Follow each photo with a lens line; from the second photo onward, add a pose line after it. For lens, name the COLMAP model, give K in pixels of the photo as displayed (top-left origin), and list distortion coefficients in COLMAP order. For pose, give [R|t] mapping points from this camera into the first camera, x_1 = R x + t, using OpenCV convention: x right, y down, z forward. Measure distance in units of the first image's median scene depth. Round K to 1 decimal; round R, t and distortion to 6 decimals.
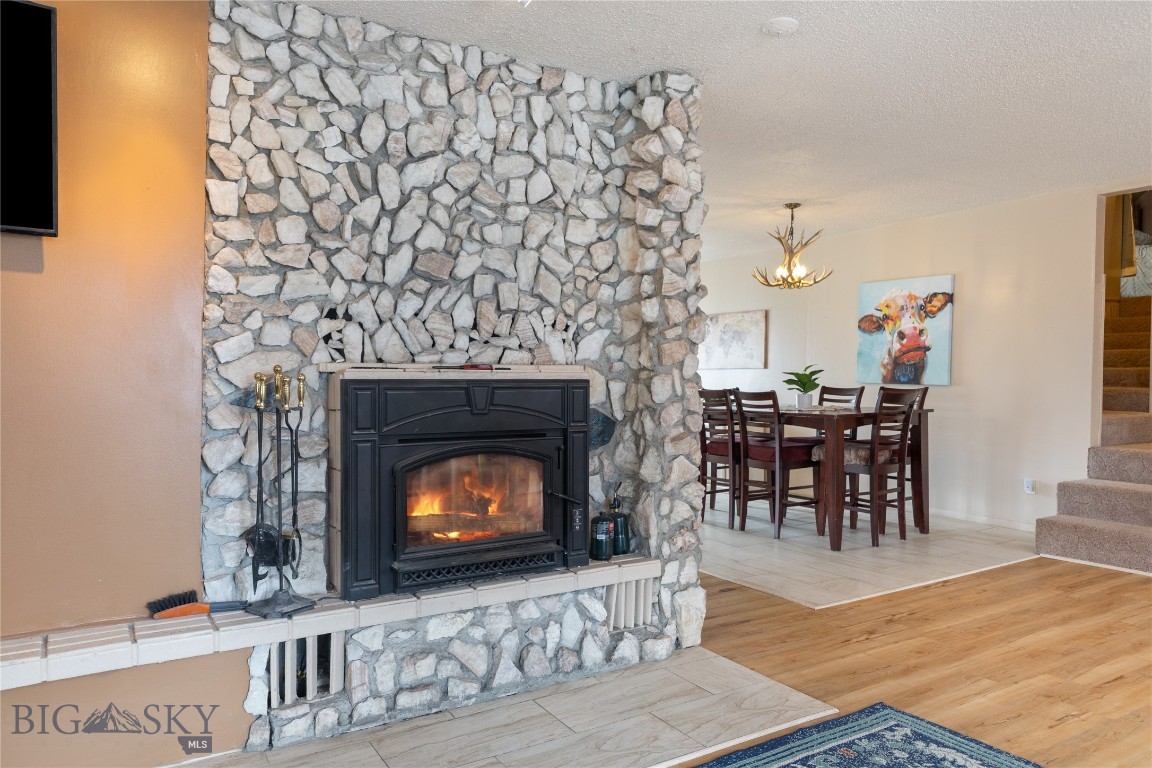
lens RADIAL K [[797.9, 0, 577.9], [0, 797.9, 391.6], [0, 0, 1]] dist [0.017177, -0.000753]
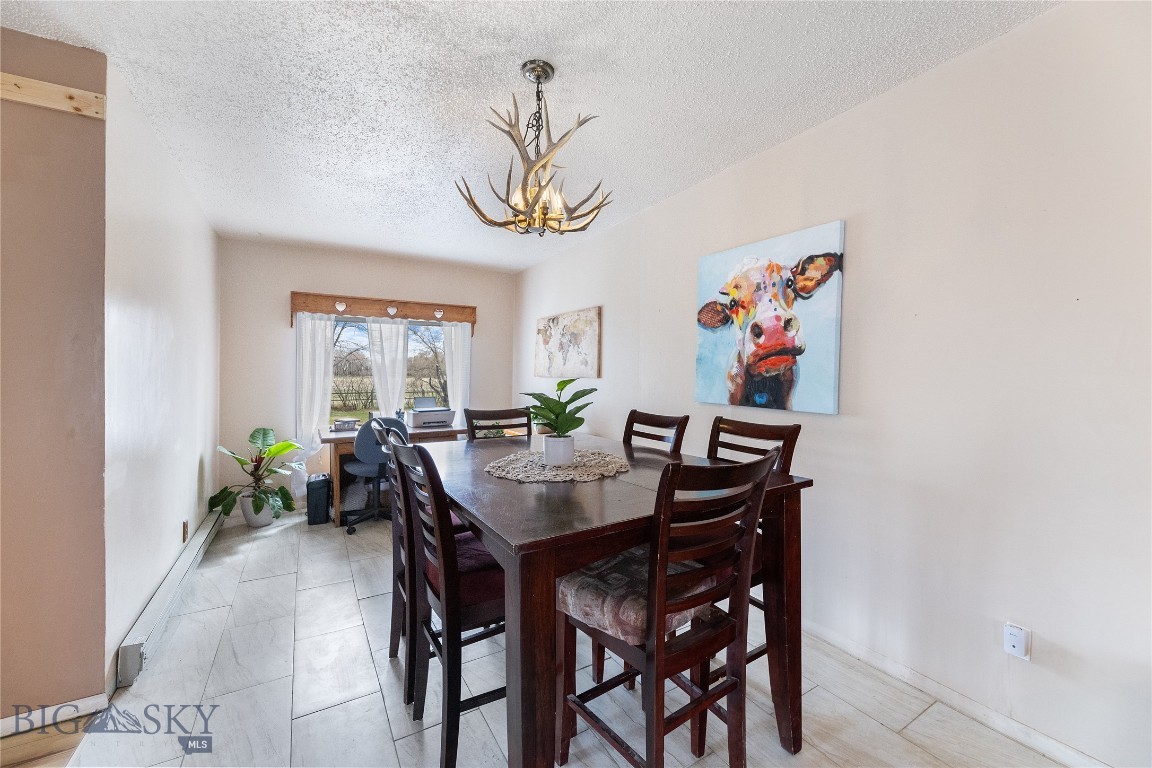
lens RADIAL K [[465.2, 0, 588.3], [0, 465.2, 381.8], [0, 0, 1]] dist [0.000255, 0.000037]
pose [[0.999964, 0.004422, -0.007204, 0.307242], [-0.004454, 0.999981, -0.004338, -0.030858], [0.007184, 0.004370, 0.999965, 0.708845]]
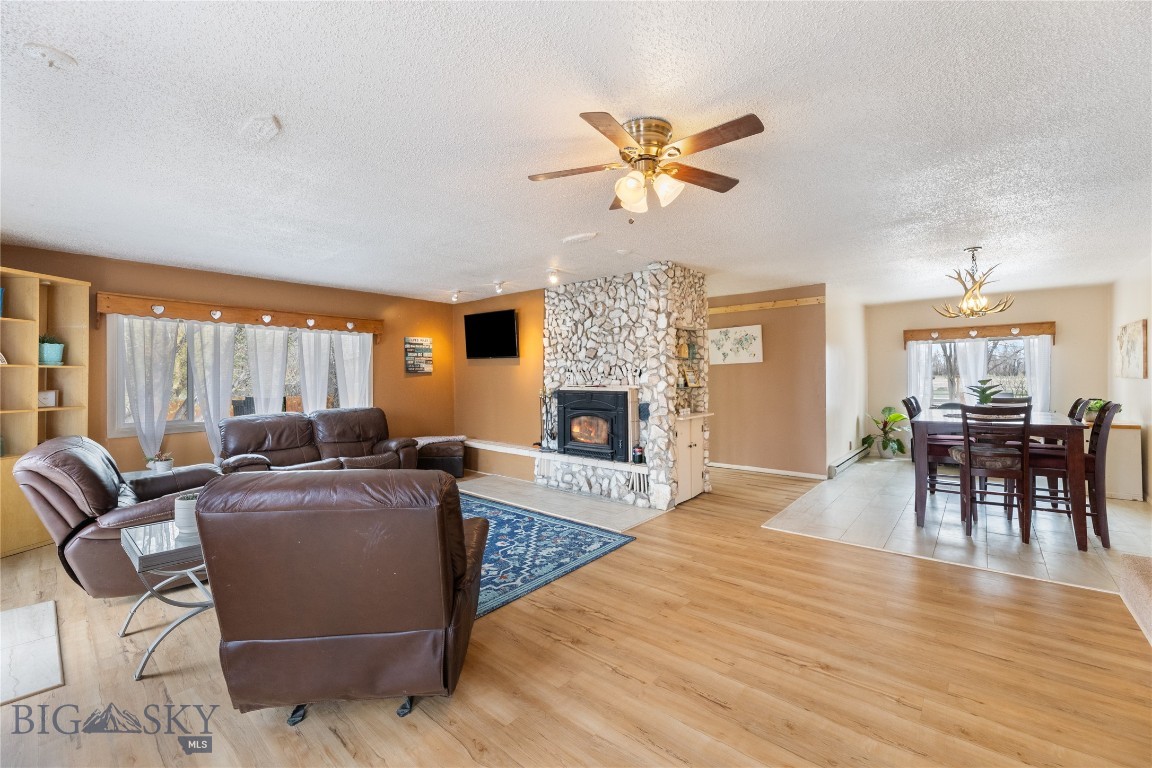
lens RADIAL K [[465.2, 0, 580.9], [0, 465.2, 375.3], [0, 0, 1]] dist [0.000255, 0.000037]
pose [[0.297962, -0.005506, -0.954562, 0.776474], [-0.009099, 0.999922, -0.008608, -0.029066], [0.954534, 0.011250, 0.297888, 0.220611]]
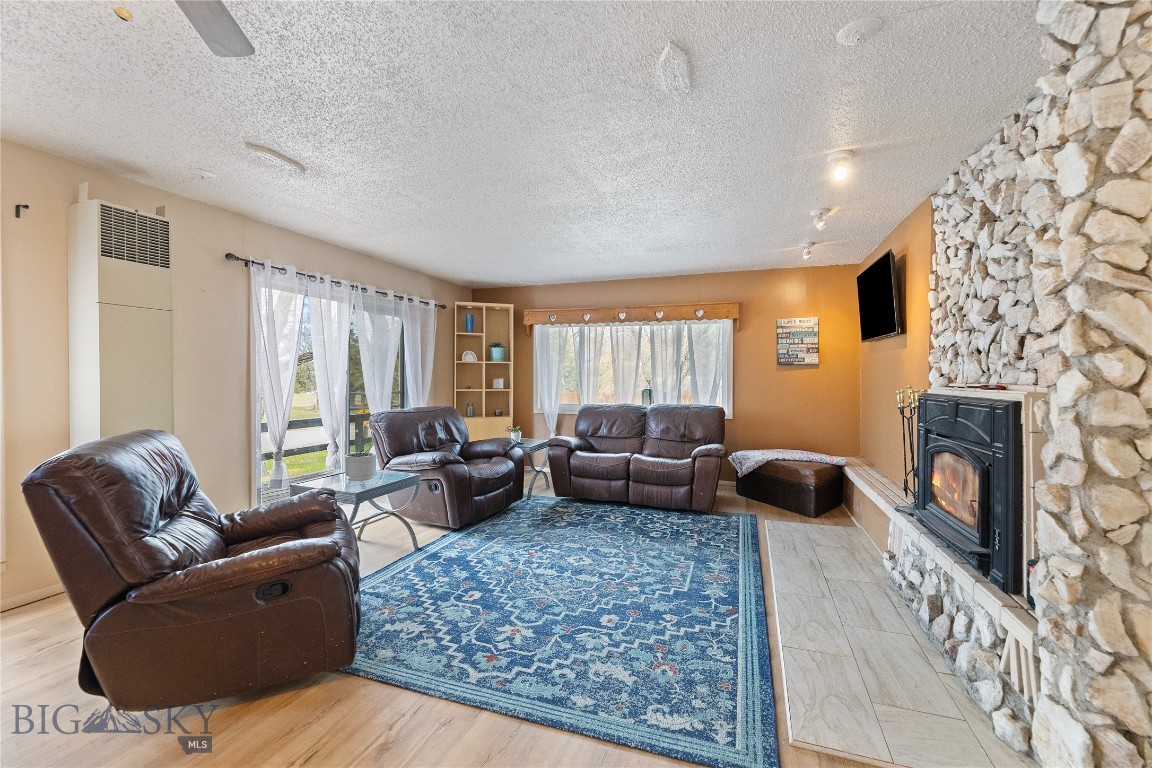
lens RADIAL K [[465.2, 0, 583.3], [0, 465.2, 380.4], [0, 0, 1]] dist [0.000255, 0.000037]
pose [[-0.784065, 0.001044, -0.620678, 0.415990], [-0.014025, 0.999713, 0.019399, -0.024011], [0.620521, 0.023915, -0.783825, 0.608766]]
